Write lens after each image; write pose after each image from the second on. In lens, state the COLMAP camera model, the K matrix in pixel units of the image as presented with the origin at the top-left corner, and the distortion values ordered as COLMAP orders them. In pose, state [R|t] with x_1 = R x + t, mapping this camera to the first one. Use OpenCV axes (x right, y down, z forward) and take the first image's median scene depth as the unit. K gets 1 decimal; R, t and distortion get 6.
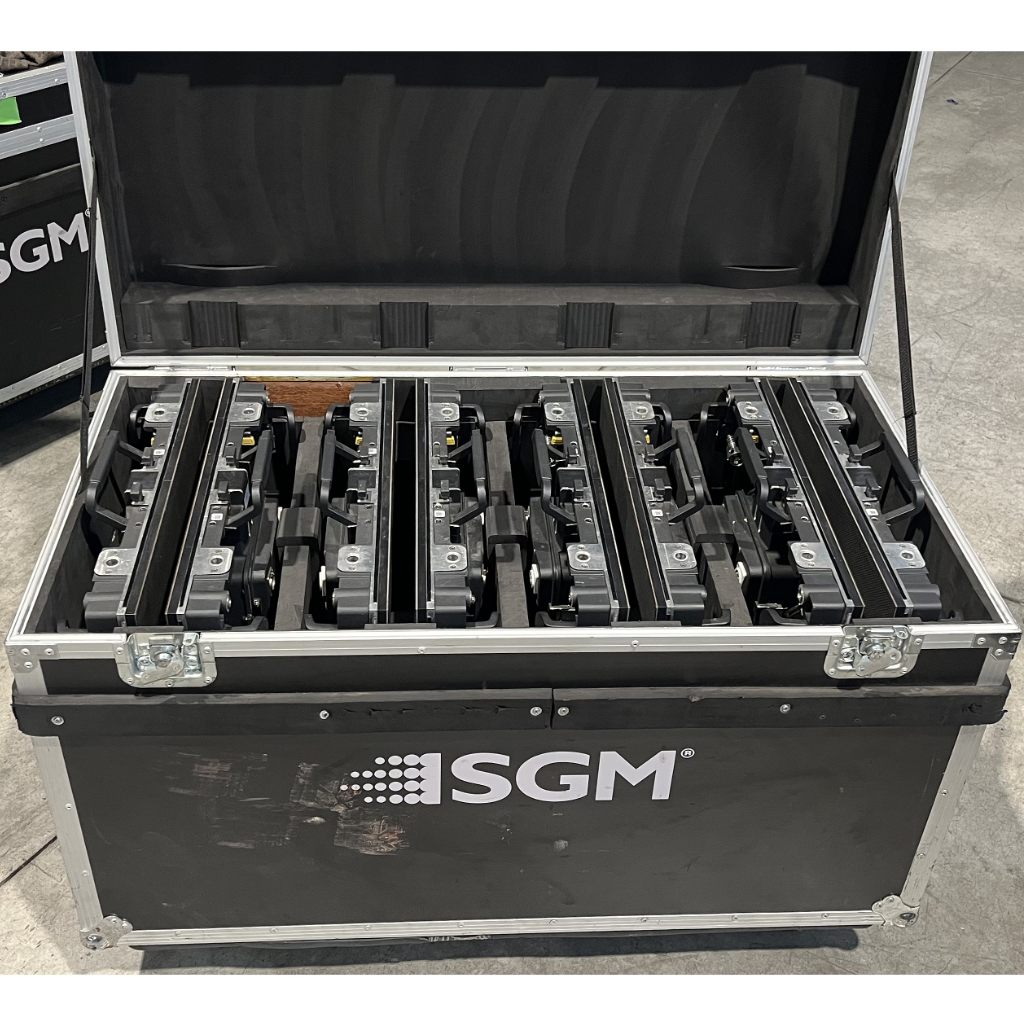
lens RADIAL K [[1169.1, 0, 512.0], [0, 1169.1, 512.0], [0, 0, 1]] dist [0.044506, -0.071718]
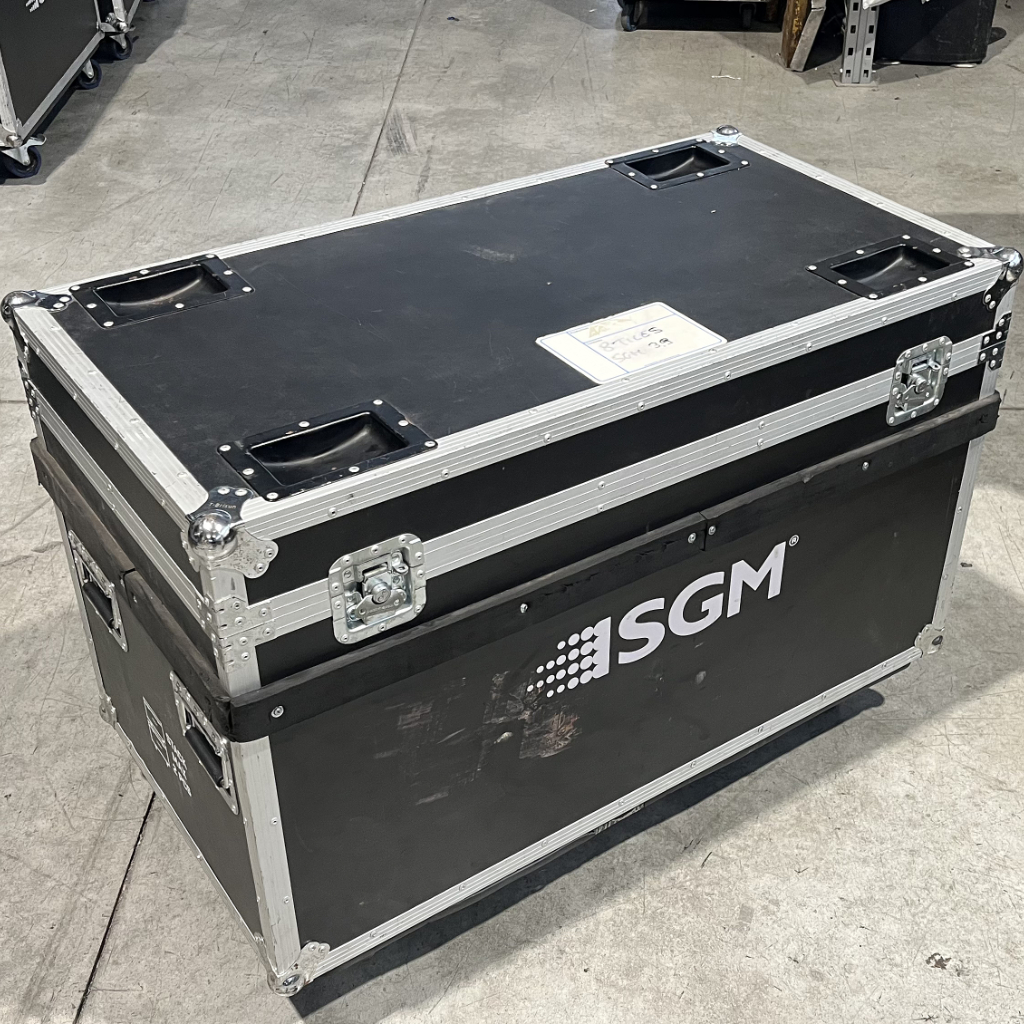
lens RADIAL K [[1329.3, 0, 512.0], [0, 1329.3, 512.0], [0, 0, 1]] dist [0.032462, -0.022877]
pose [[0.853927, -0.309061, 0.418676, -0.573245], [0.321356, 0.945987, 0.042881, 0.043278], [-0.409315, 0.097927, 0.907123, -0.014164]]
